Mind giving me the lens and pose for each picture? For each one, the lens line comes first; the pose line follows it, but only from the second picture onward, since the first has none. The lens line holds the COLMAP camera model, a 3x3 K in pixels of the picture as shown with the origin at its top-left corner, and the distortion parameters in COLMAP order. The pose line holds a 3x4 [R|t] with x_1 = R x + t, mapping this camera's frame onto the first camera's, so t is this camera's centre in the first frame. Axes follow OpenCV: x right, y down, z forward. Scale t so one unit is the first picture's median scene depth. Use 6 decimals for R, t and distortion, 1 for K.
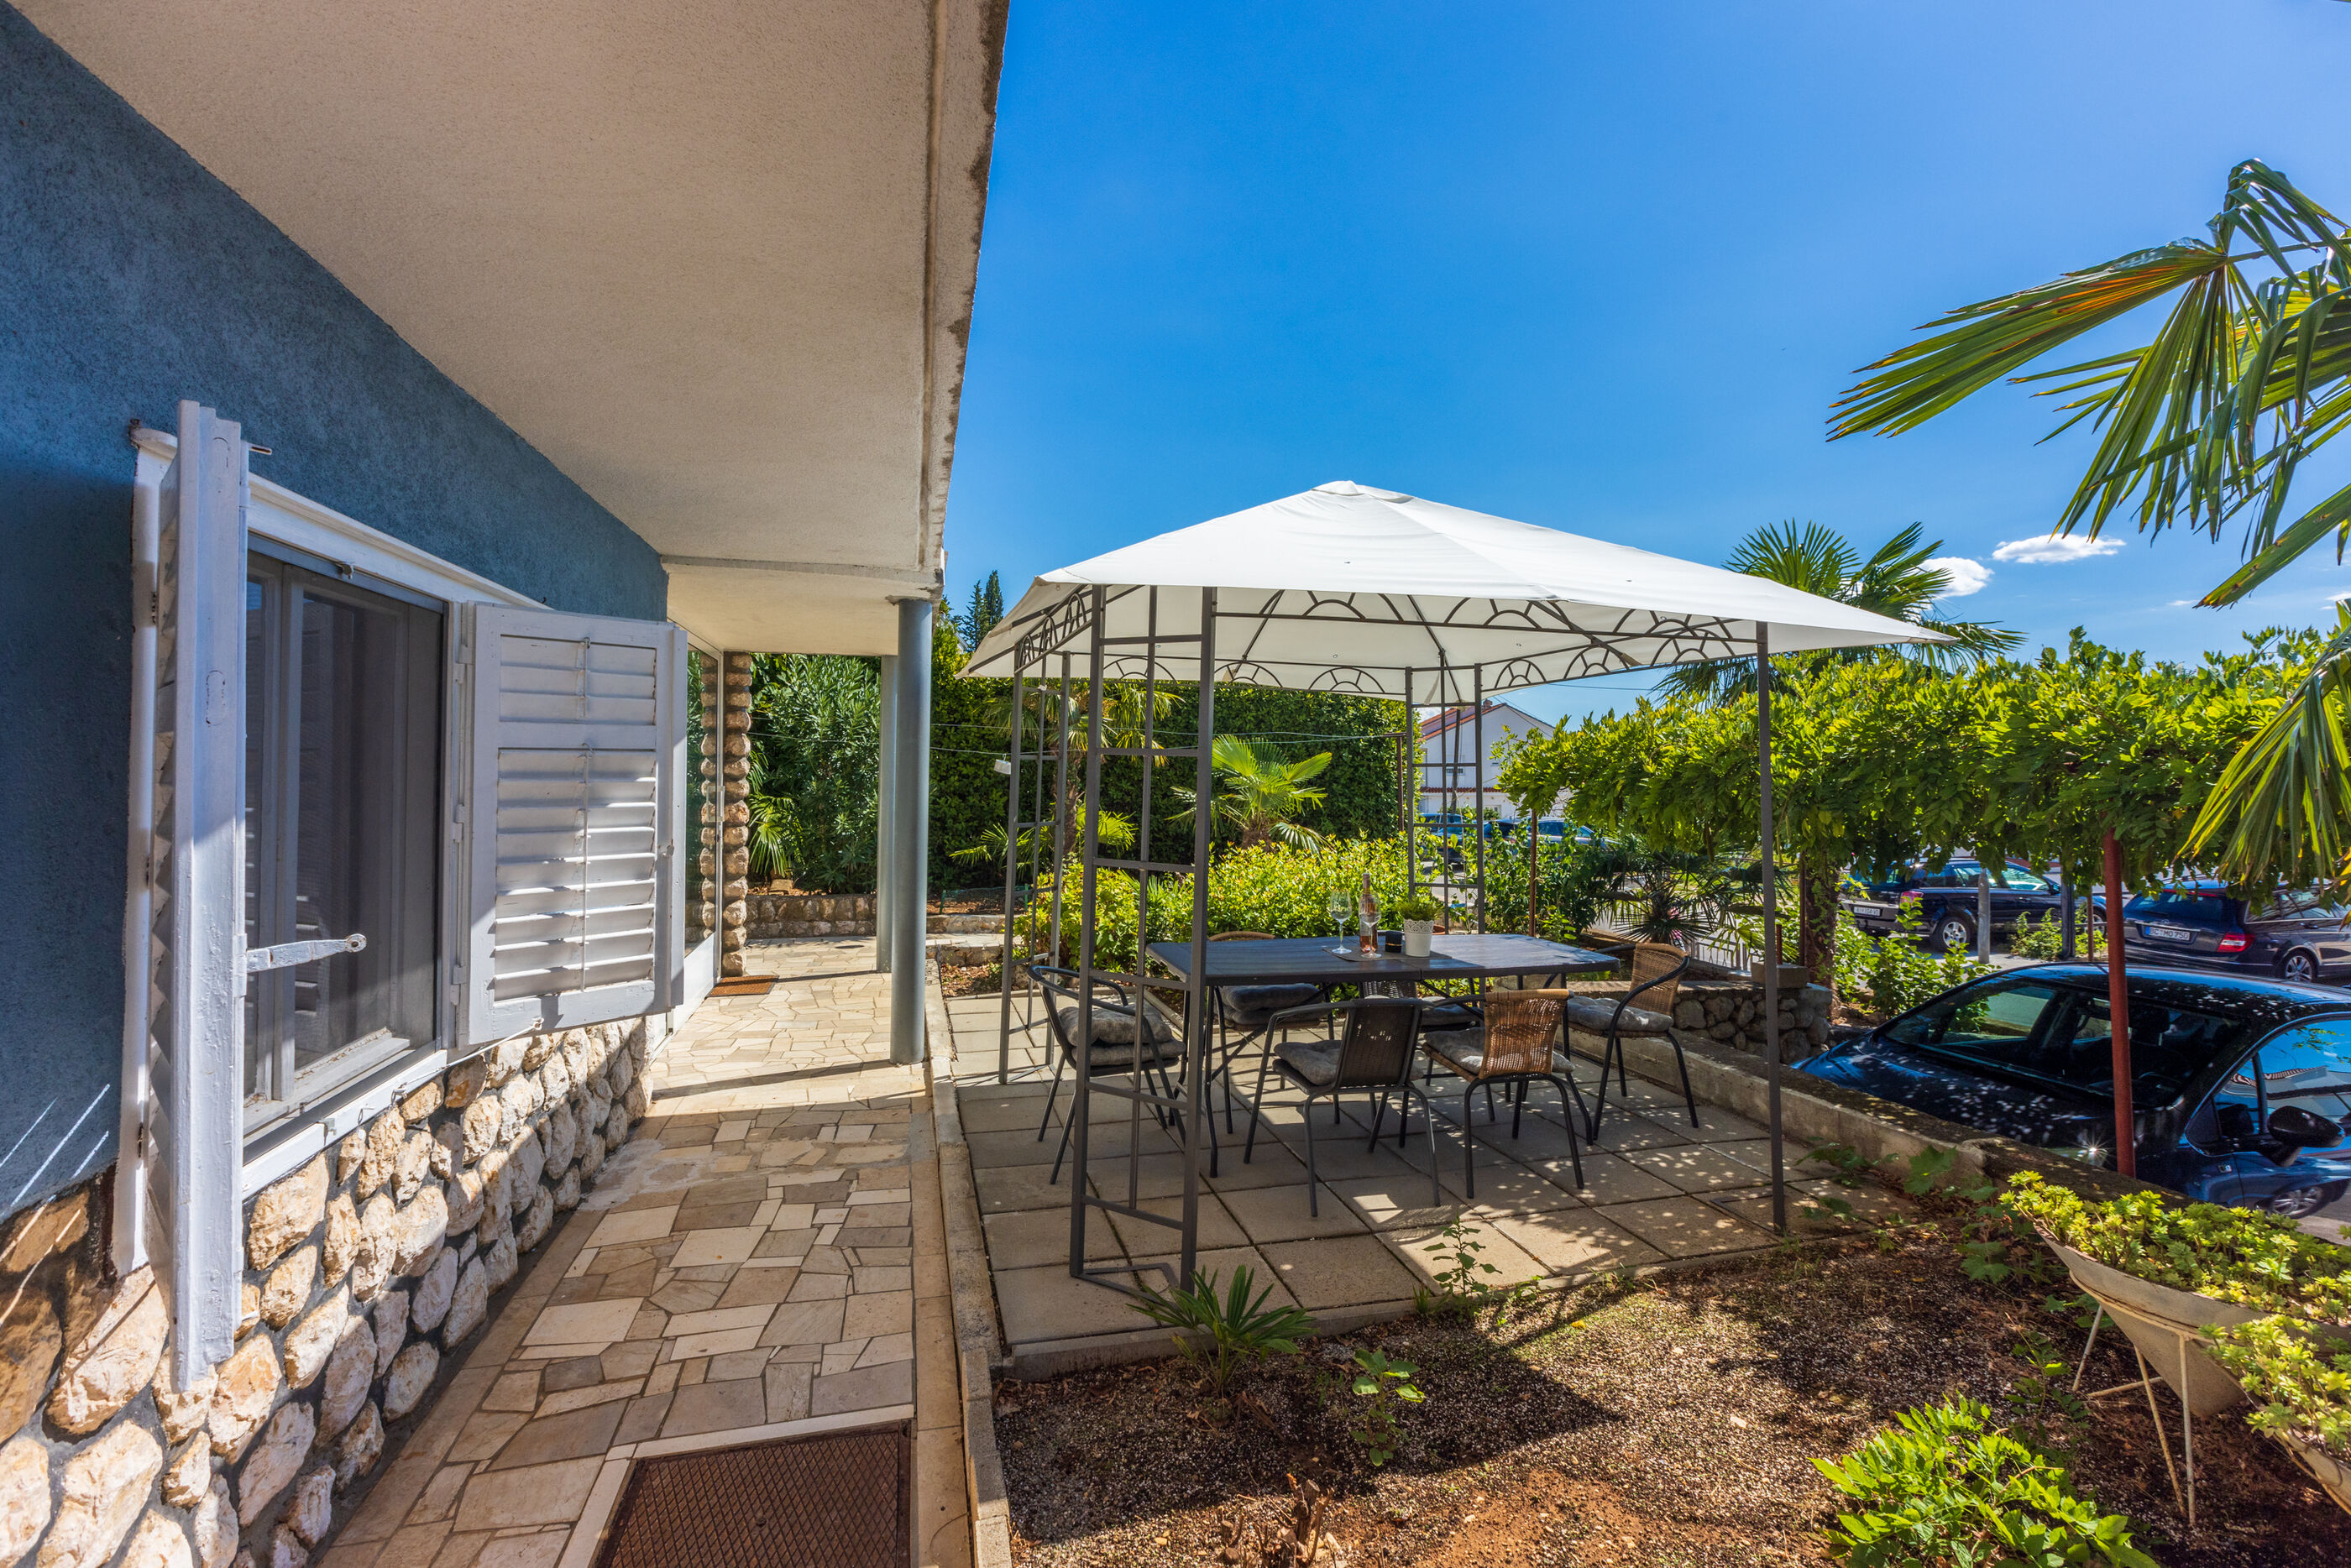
lens RADIAL K [[1066.2, 0, 1175.4], [0, 1066.2, 743.8], [0, 0, 1]] dist [0.000026, 0.000120]
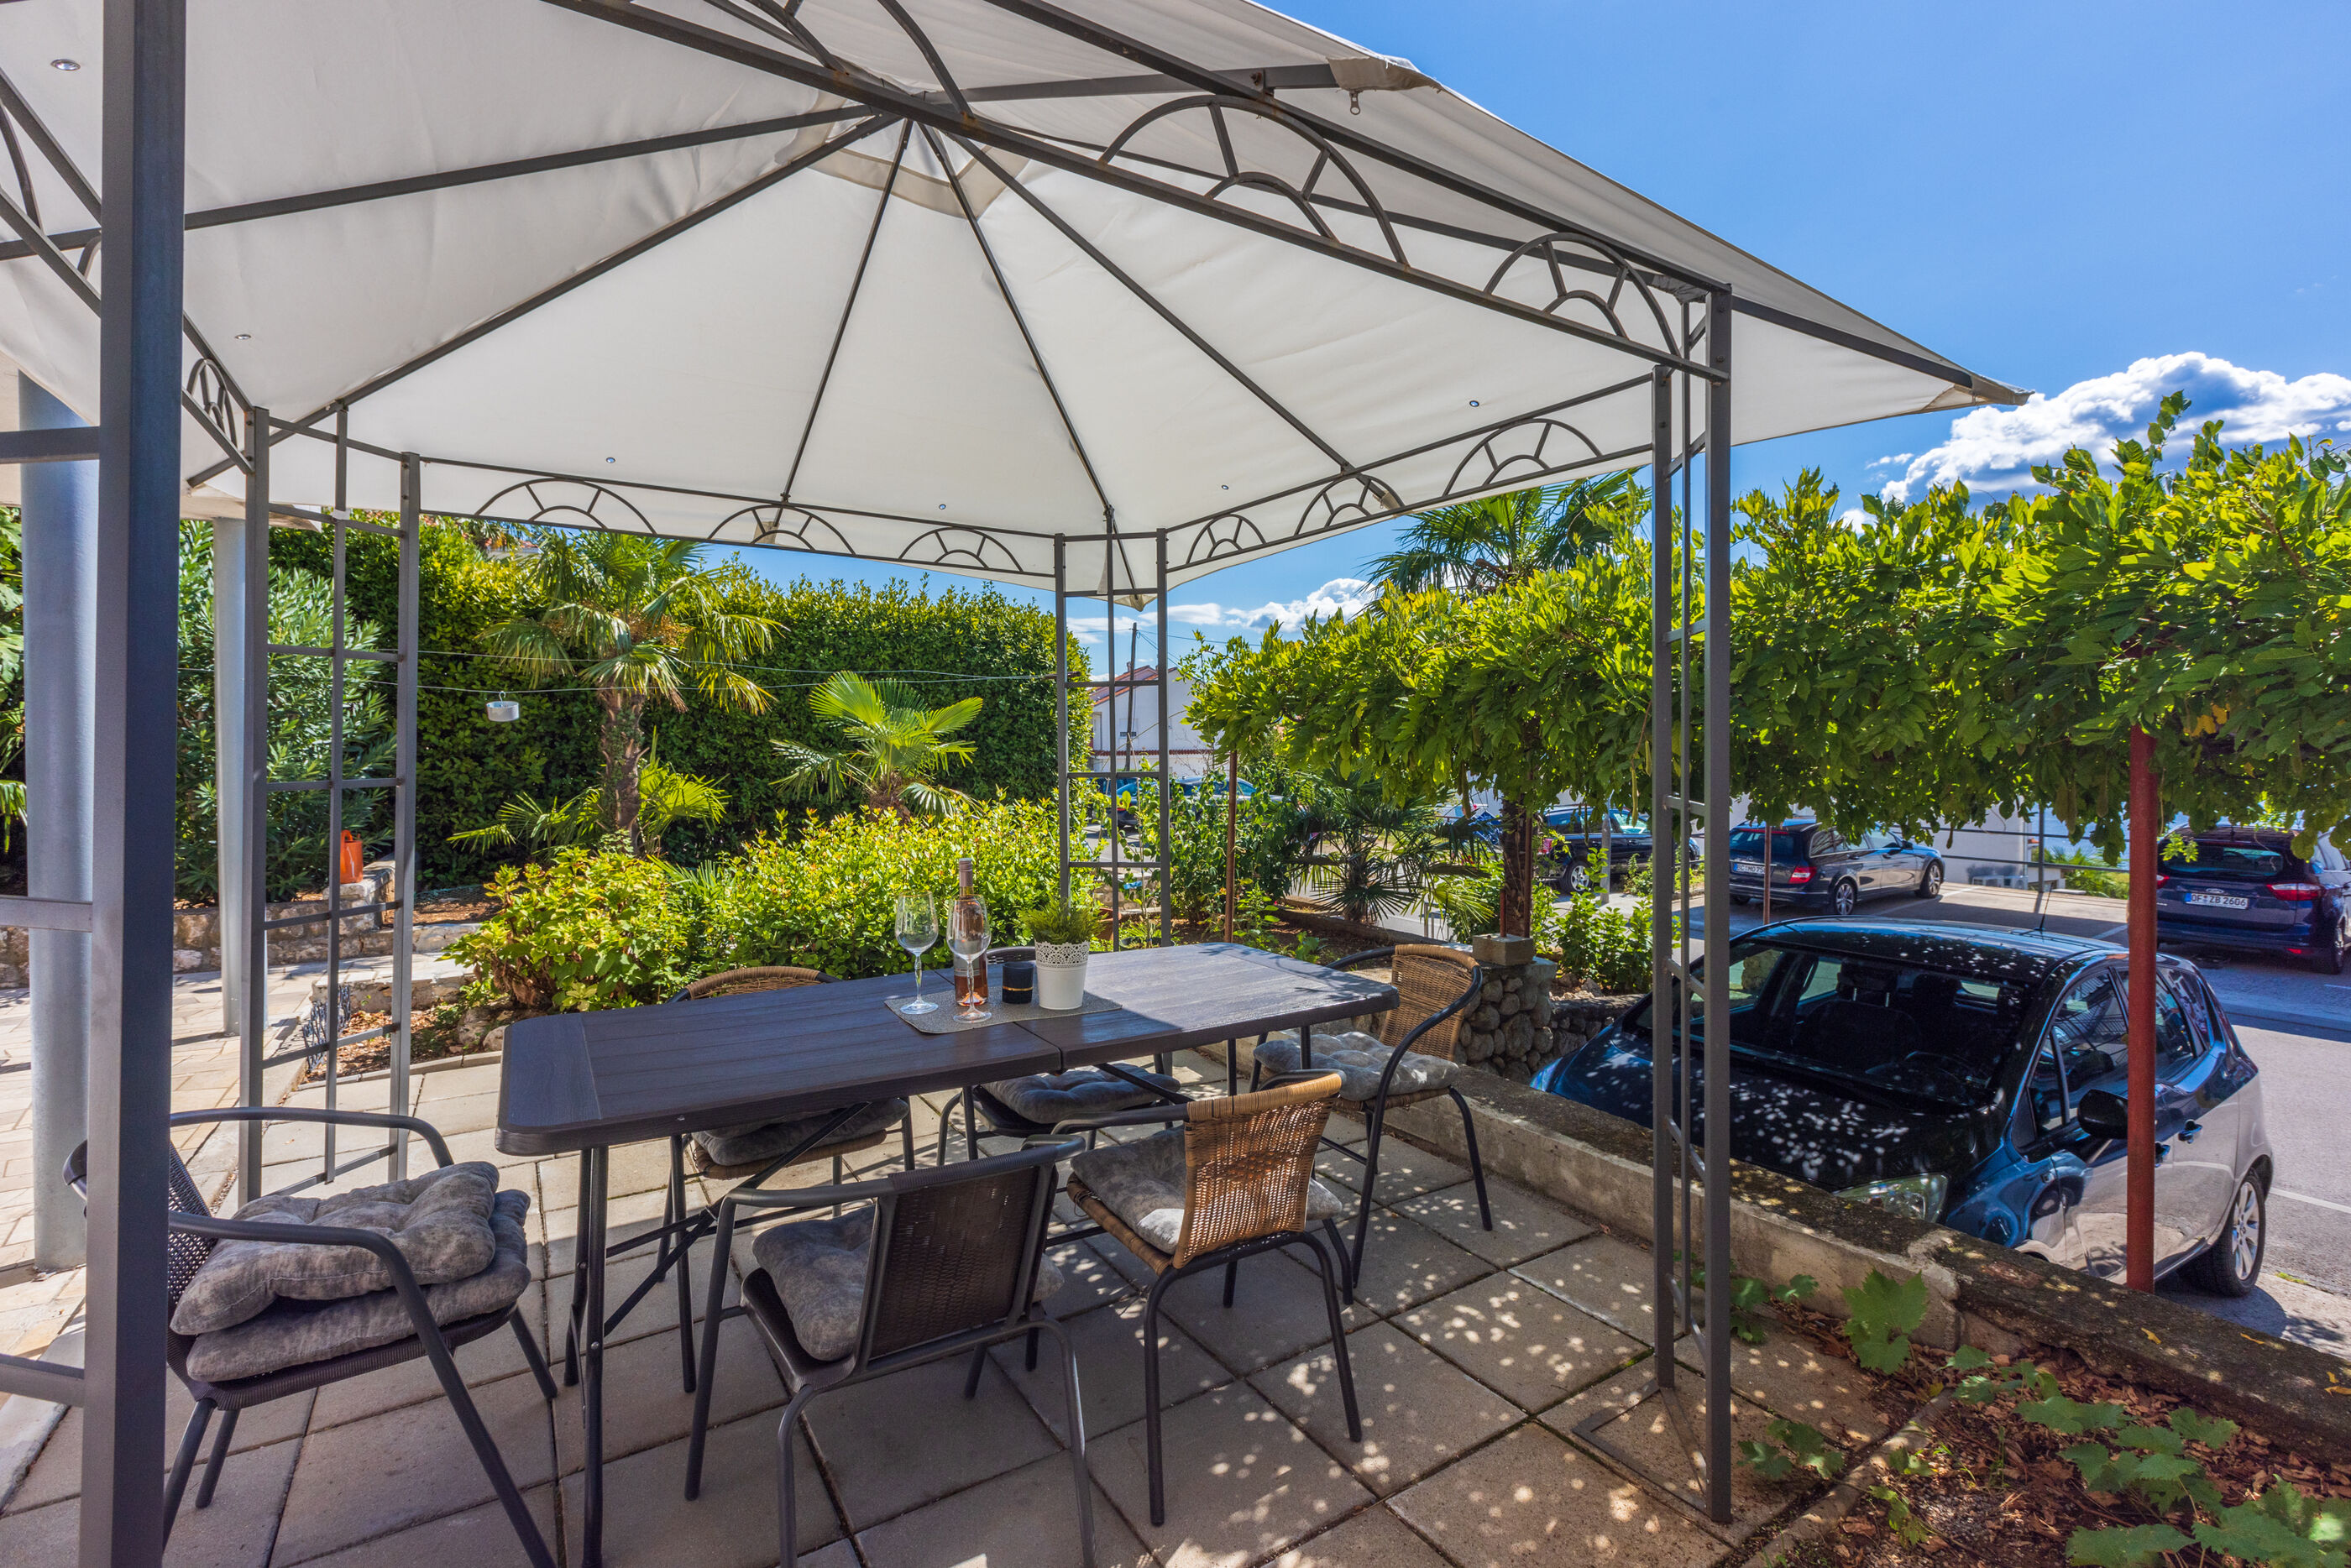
lens RADIAL K [[1066.2, 0, 1175.4], [0, 1066.2, 743.8], [0, 0, 1]] dist [0.000026, 0.000120]
pose [[0.955252, -0.009292, 0.295647, 0.082346], [-0.000222, 0.999484, 0.032130, 0.031575], [-0.295793, -0.030758, 0.954757, 0.313246]]
